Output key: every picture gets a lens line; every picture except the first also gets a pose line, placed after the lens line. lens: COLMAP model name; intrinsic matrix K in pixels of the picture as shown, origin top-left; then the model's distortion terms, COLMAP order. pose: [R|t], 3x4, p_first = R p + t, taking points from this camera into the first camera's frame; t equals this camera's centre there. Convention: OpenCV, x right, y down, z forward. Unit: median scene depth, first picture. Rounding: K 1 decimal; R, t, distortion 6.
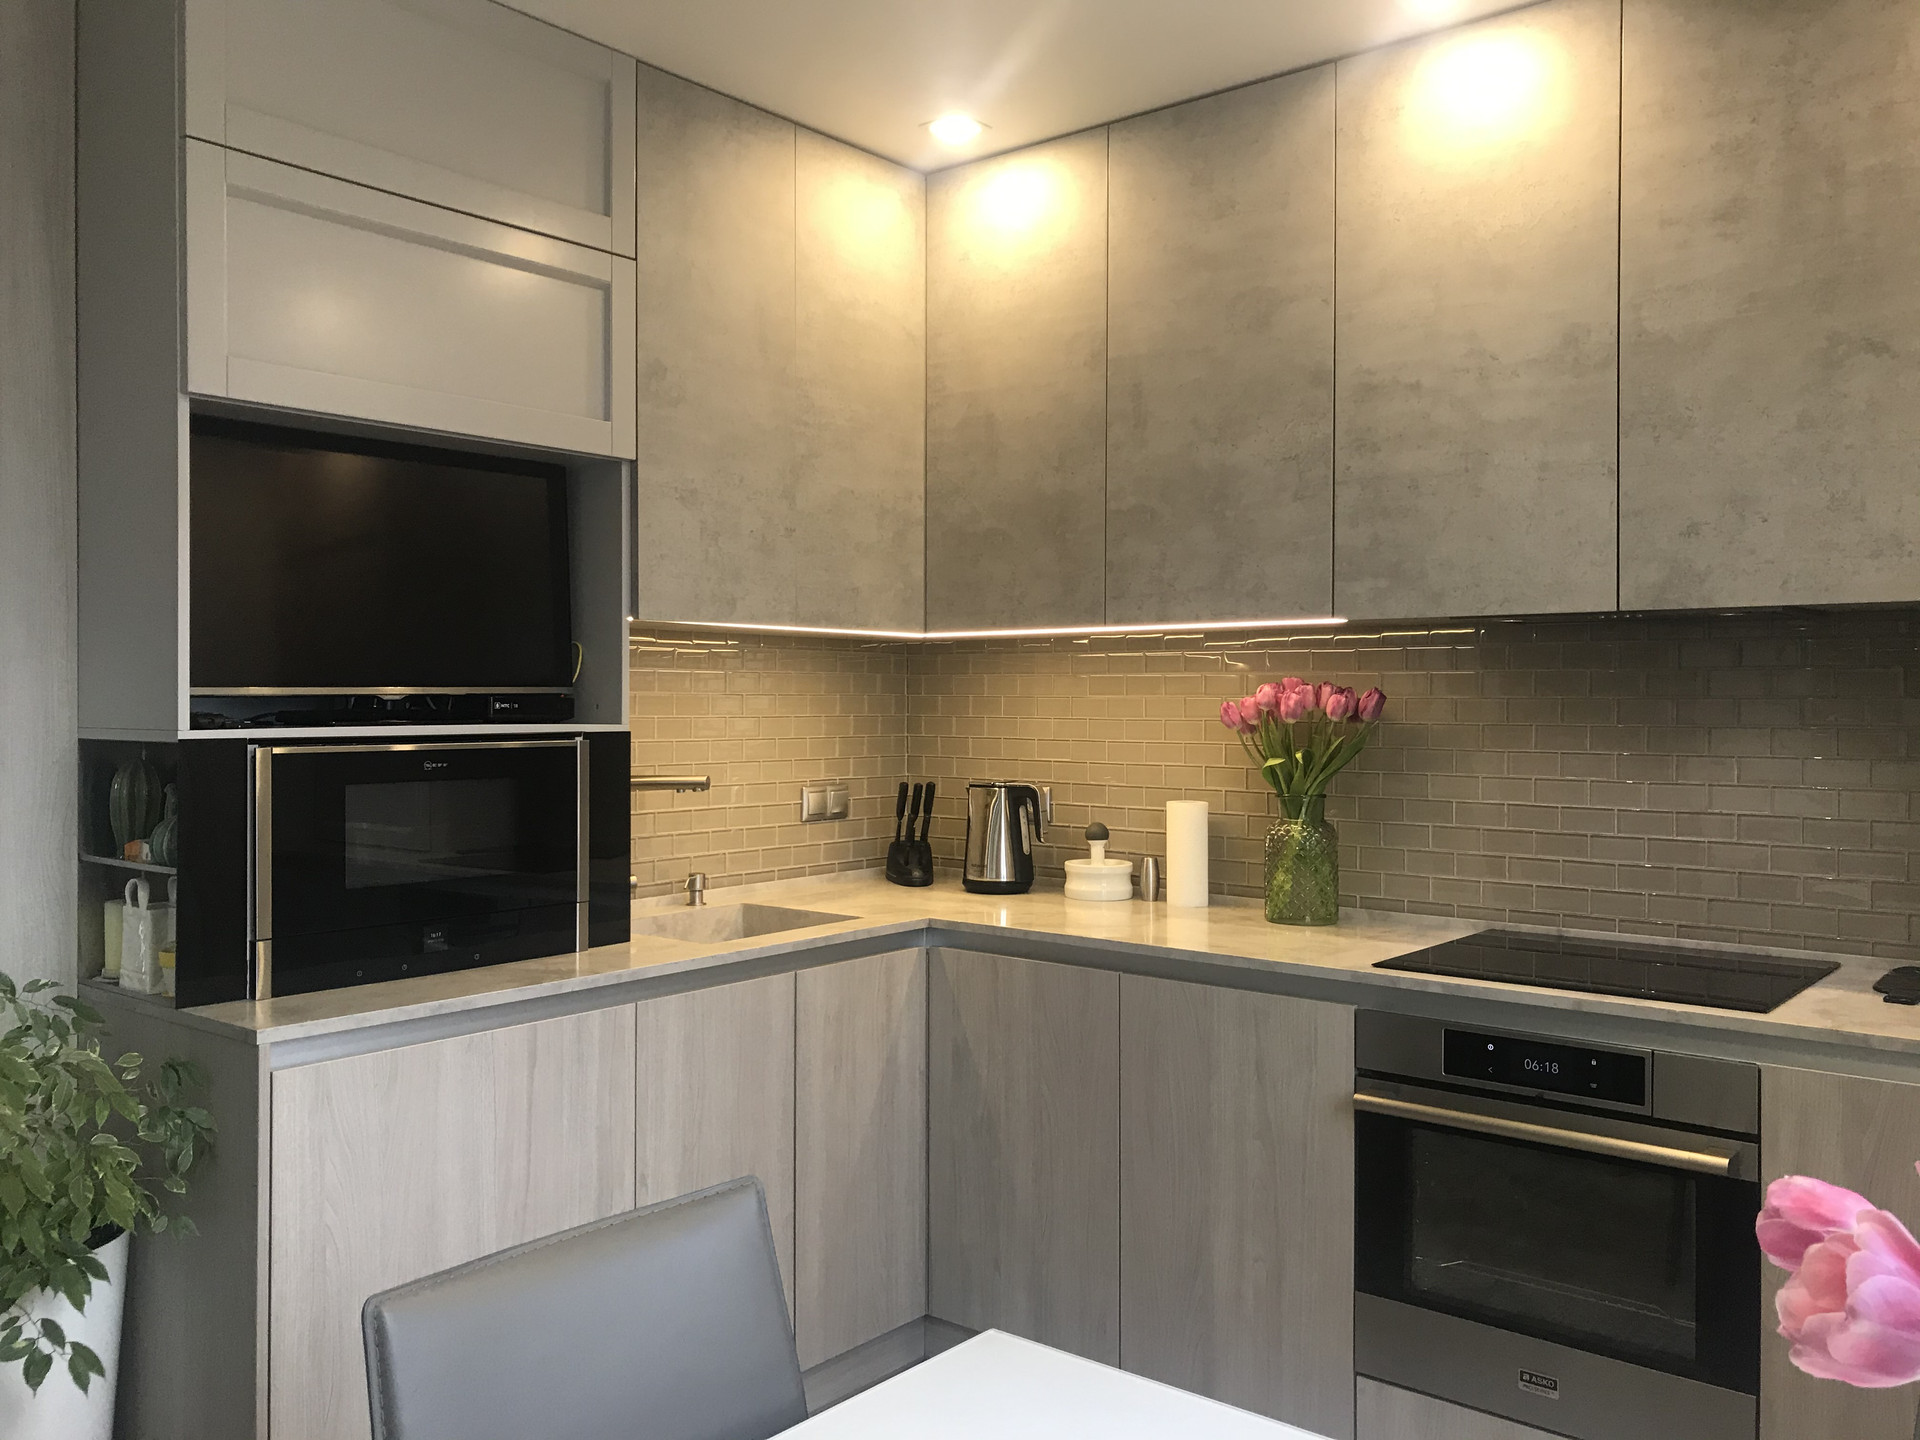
lens RADIAL K [[1582.8, 0, 954.2], [0, 1582.8, 720.8], [0, 0, 1]] dist [0.039196, -0.074252]
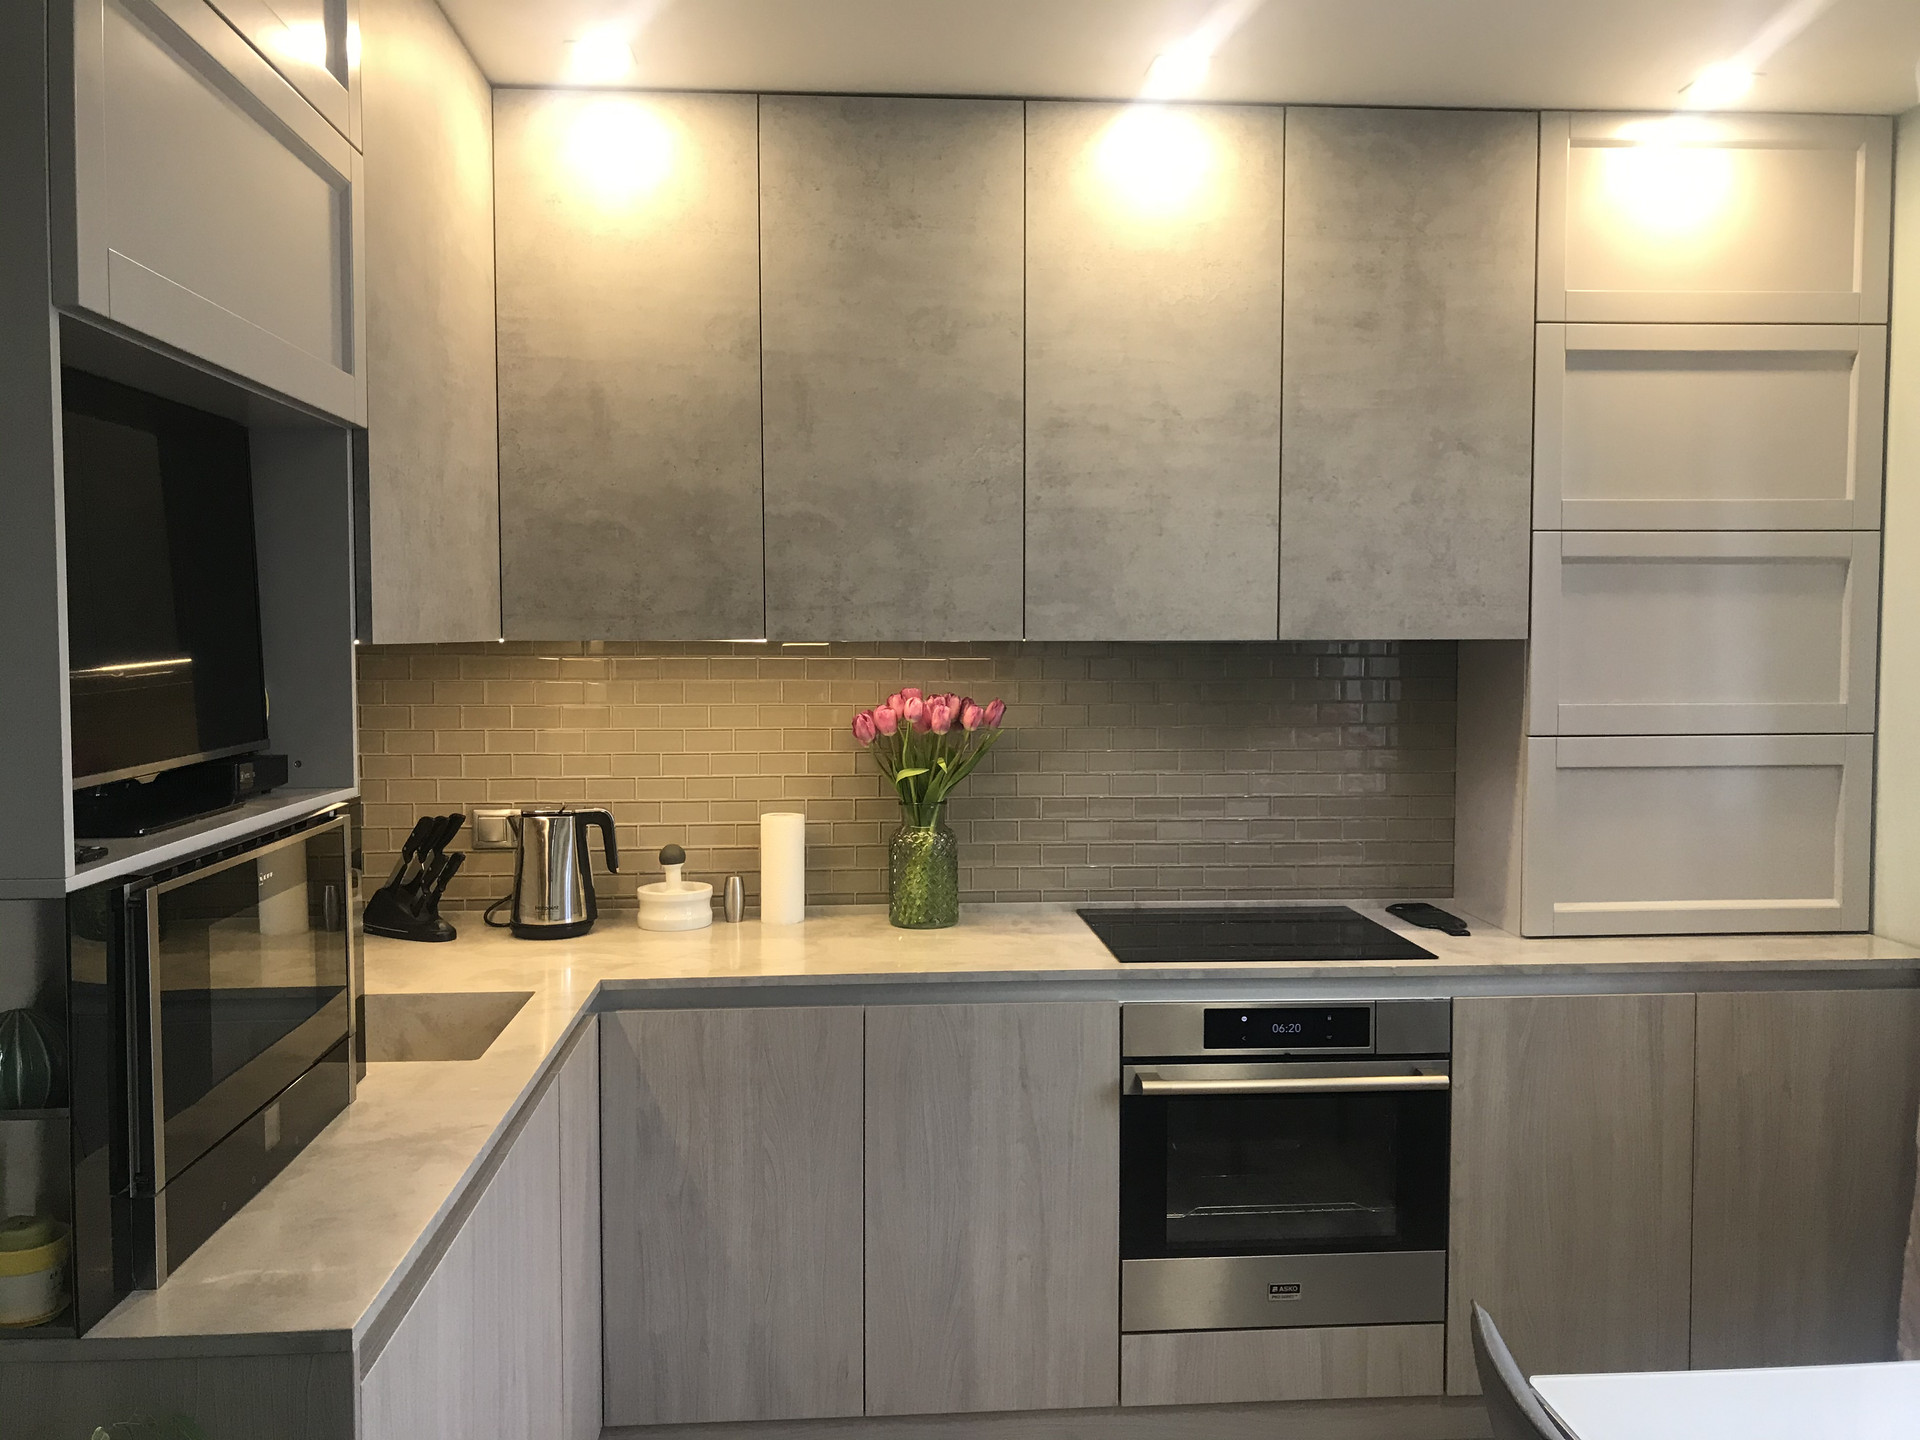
lens RADIAL K [[1582.8, 0, 968.6], [0, 1582.8, 715.1], [0, 0, 1]] dist [0.039196, -0.074252]
pose [[0.714248, -0.041100, 0.698685, -0.526717], [0.011063, 0.998813, 0.047445, -0.064304], [-0.699805, -0.026157, 0.713854, 0.275412]]
